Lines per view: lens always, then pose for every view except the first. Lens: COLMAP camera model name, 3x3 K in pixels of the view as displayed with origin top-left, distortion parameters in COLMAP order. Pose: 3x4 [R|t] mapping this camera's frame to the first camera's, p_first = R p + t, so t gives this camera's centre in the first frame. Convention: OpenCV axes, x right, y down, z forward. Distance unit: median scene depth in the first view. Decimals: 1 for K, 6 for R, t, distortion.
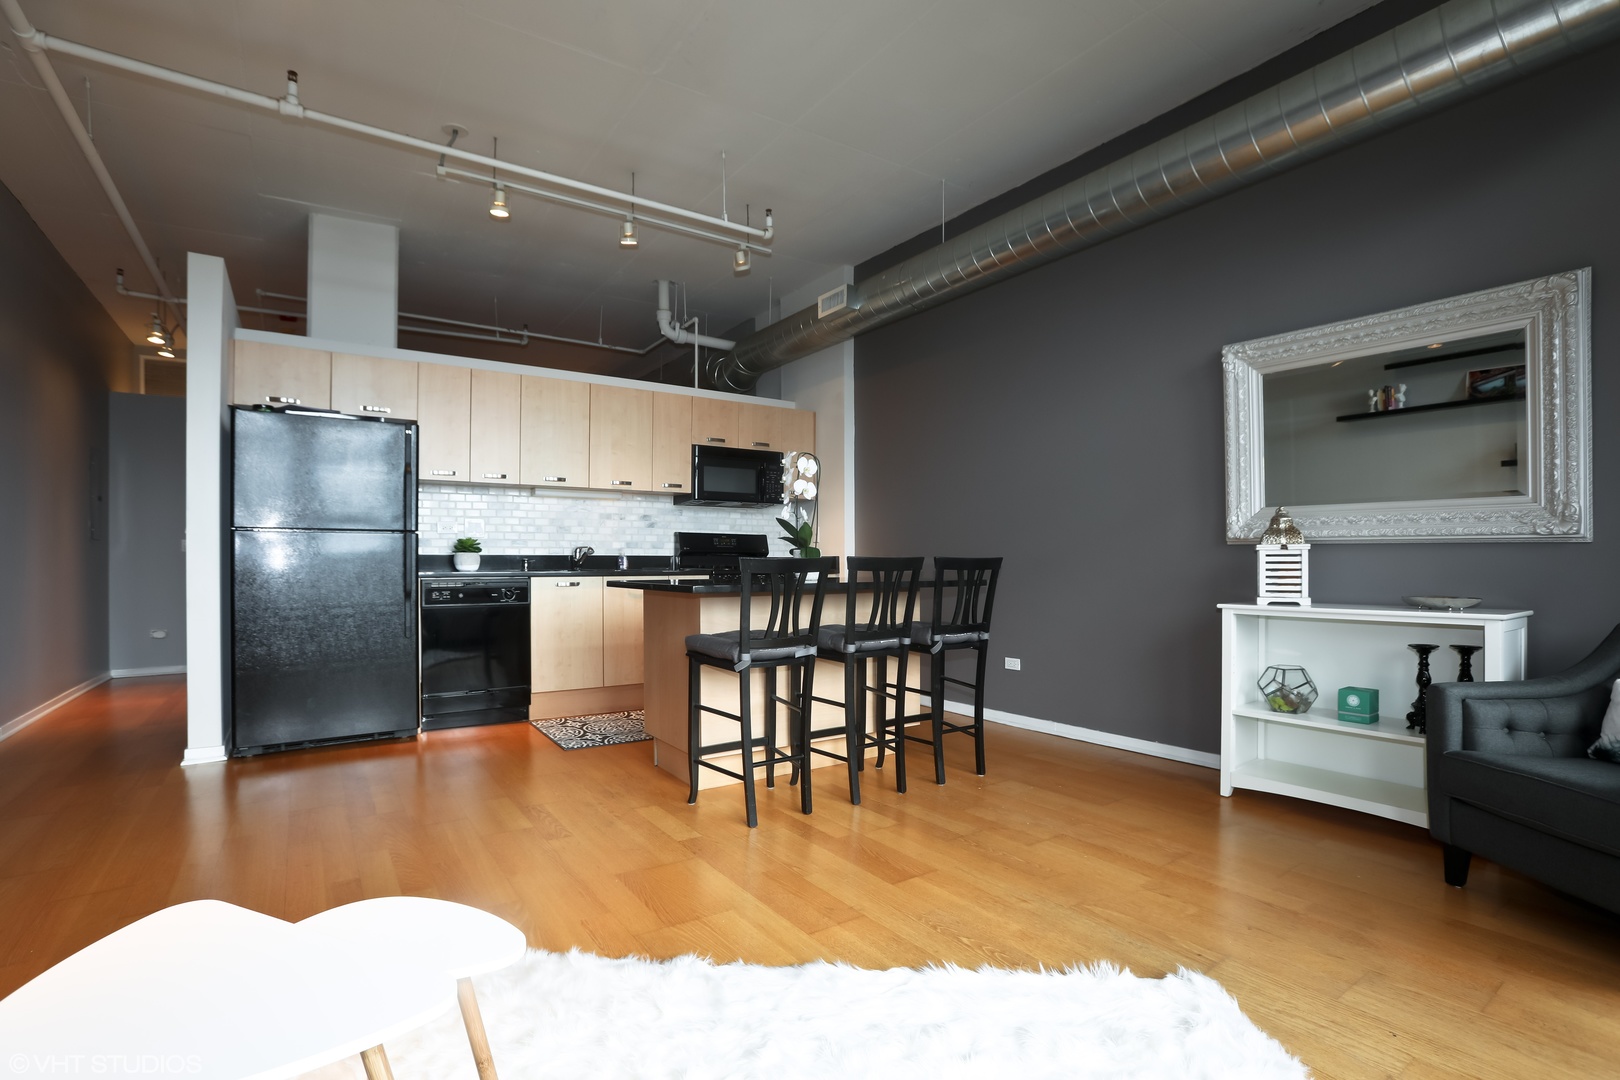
lens RADIAL K [[753.7, 0, 812.1], [0, 753.7, 563.9], [0, 0, 1]] dist [-0.075431, 0.030440]
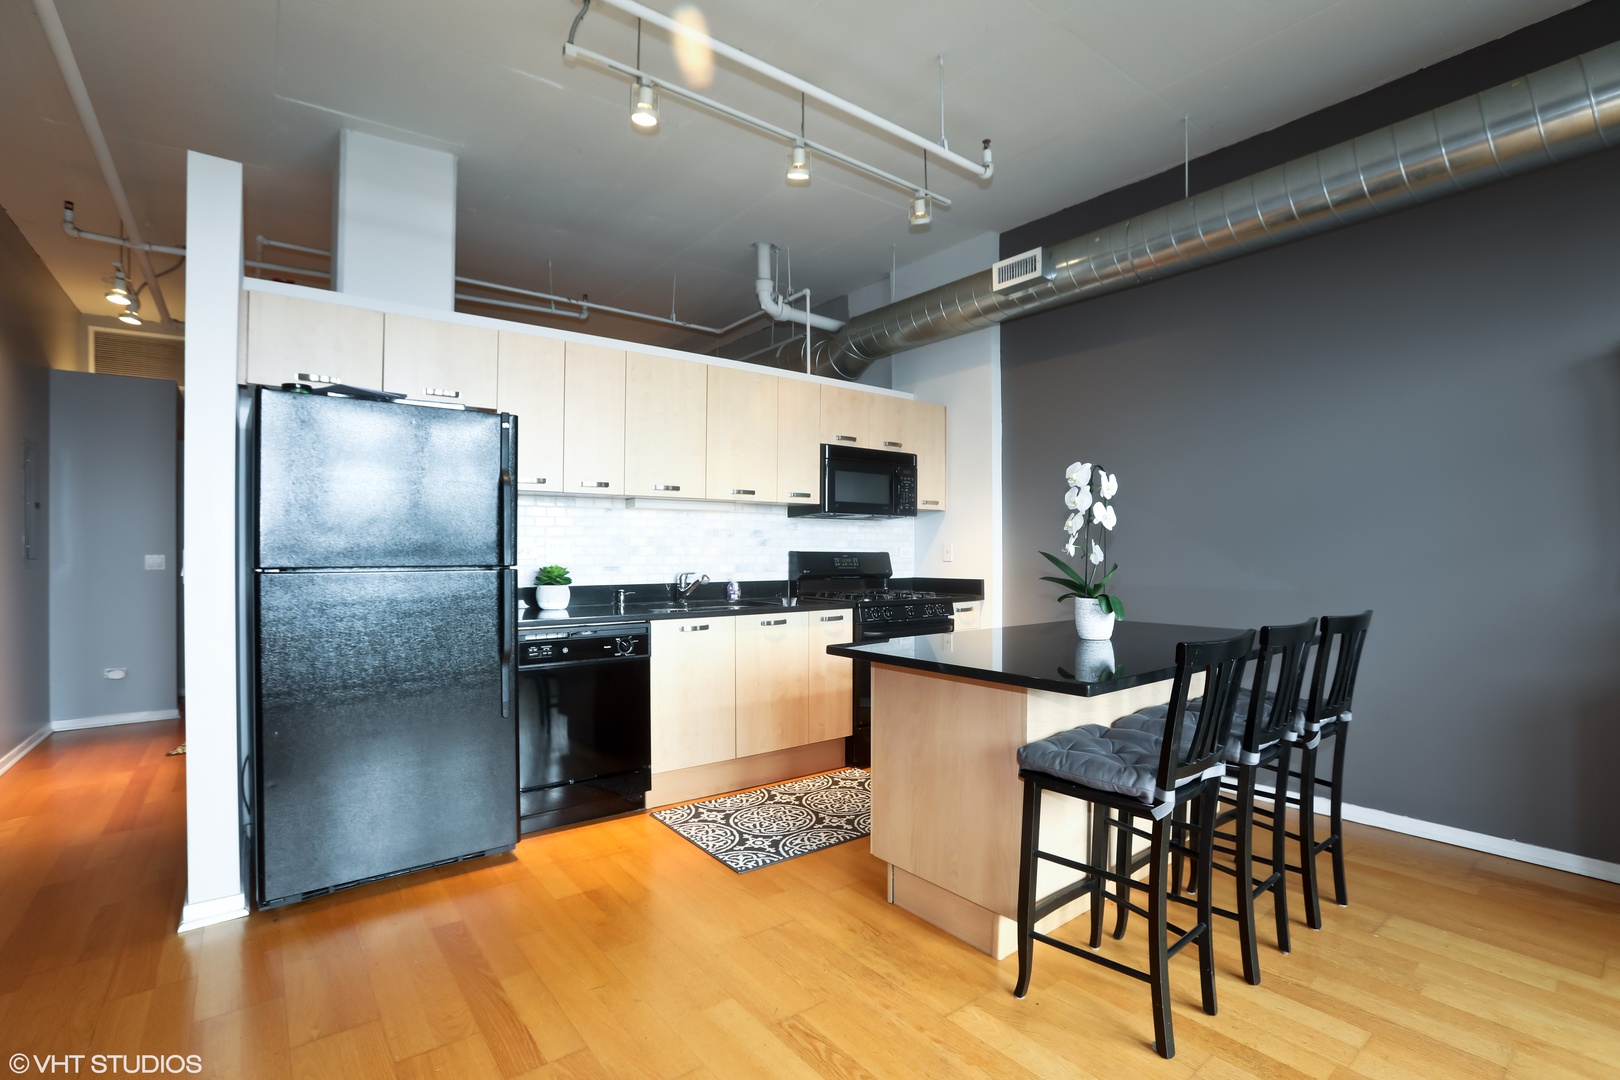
lens RADIAL K [[736.5, 0, 808.9], [0, 736.5, 550.8], [0, 0, 1]] dist [-0.075295, 0.027263]
pose [[0.998211, -0.000196, 0.059794, -0.243107], [0.000398, 0.999994, -0.003363, -0.046262], [-0.059793, 0.003381, 0.998205, 0.236053]]
